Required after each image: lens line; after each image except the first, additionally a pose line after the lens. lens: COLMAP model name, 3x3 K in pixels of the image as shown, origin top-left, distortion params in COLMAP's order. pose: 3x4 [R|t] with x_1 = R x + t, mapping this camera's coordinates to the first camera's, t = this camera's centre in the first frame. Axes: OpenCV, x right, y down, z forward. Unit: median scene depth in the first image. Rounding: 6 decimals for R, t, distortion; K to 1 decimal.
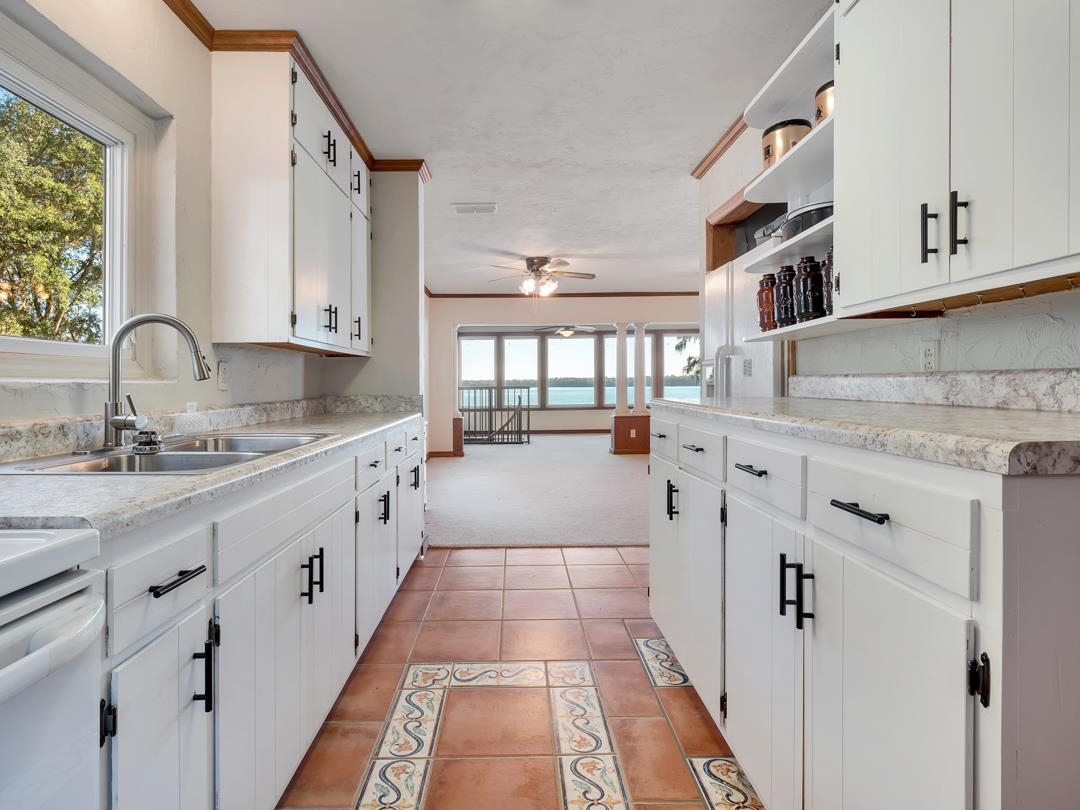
lens RADIAL K [[539.0, 0, 514.7], [0, 539.0, 385.5], [0, 0, 1]] dist [0.002007, -0.000320]
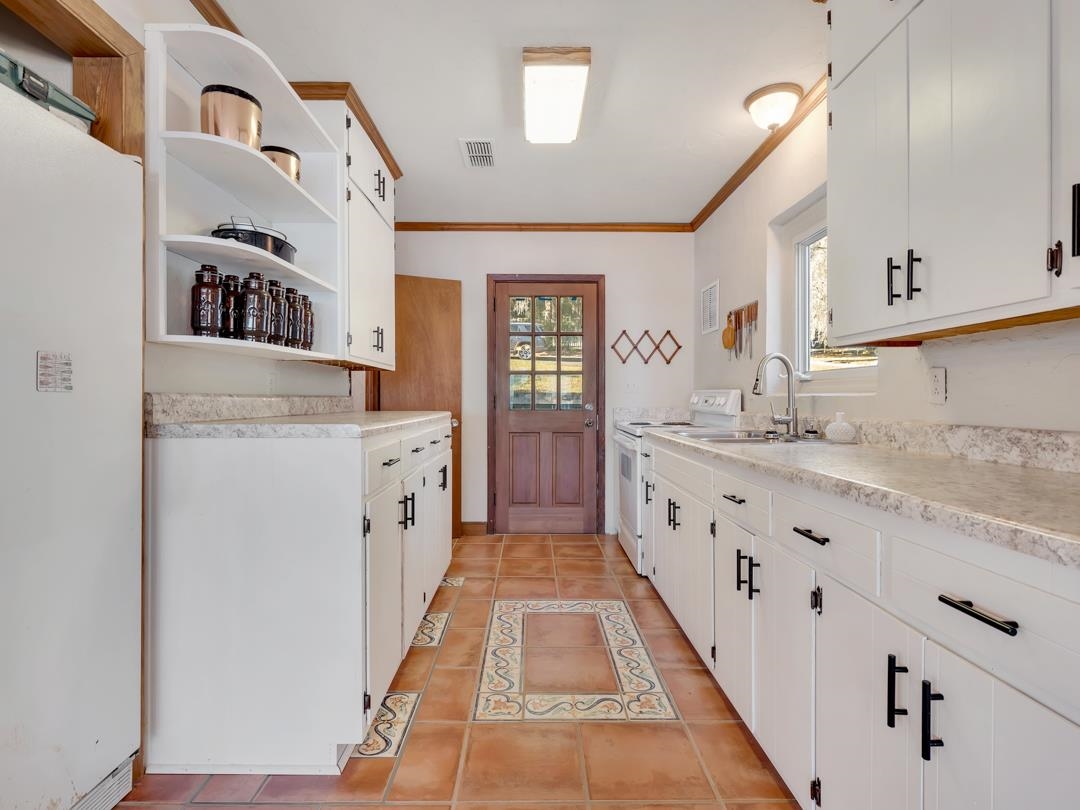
lens RADIAL K [[525.4, 0, 535.9], [0, 525.4, 397.0], [0, 0, 1]] dist [0.004374, -0.005738]
pose [[-0.999856, 0.012894, -0.011047, 0.044244], [0.012882, 0.999916, 0.001216, -0.010126], [0.011062, 0.001074, -0.999938, 2.079630]]
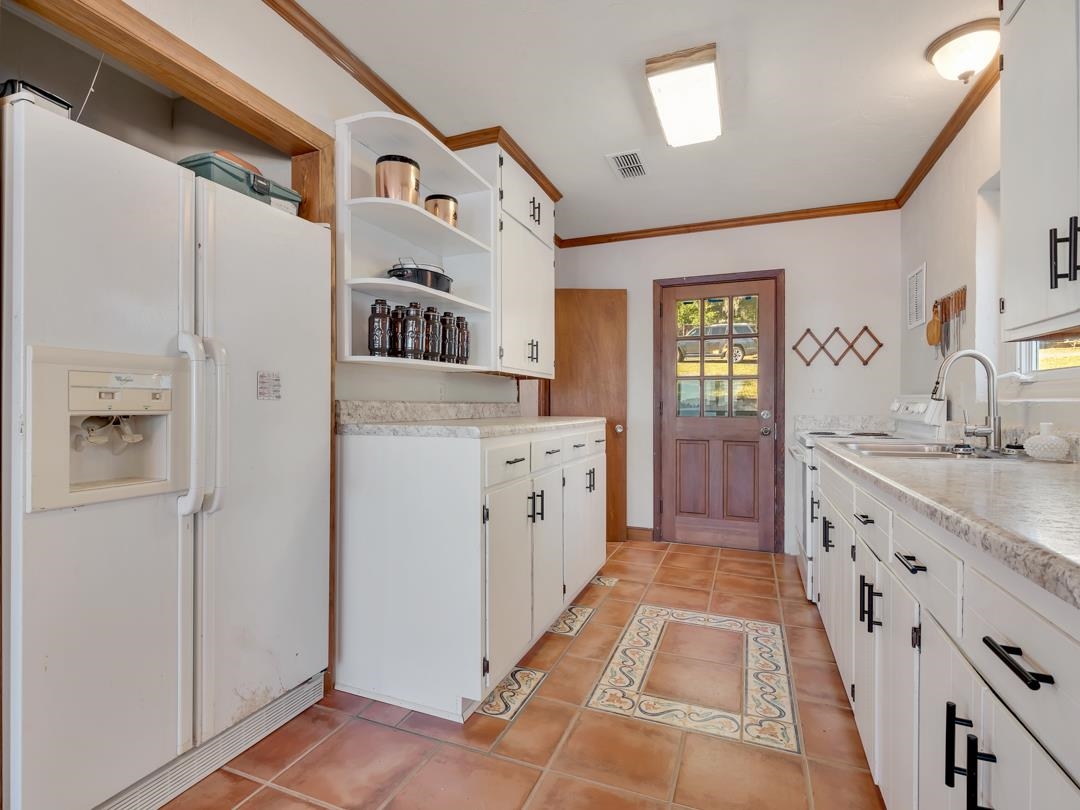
lens RADIAL K [[529.6, 0, 535.5], [0, 529.6, 402.5], [0, 0, 1]] dist [0.003426, -0.000773]
pose [[-0.928277, 0.013985, 0.371626, -0.144994], [0.012774, 0.999902, -0.005721, -0.007637], [-0.371670, -0.000564, -0.928365, 2.114894]]
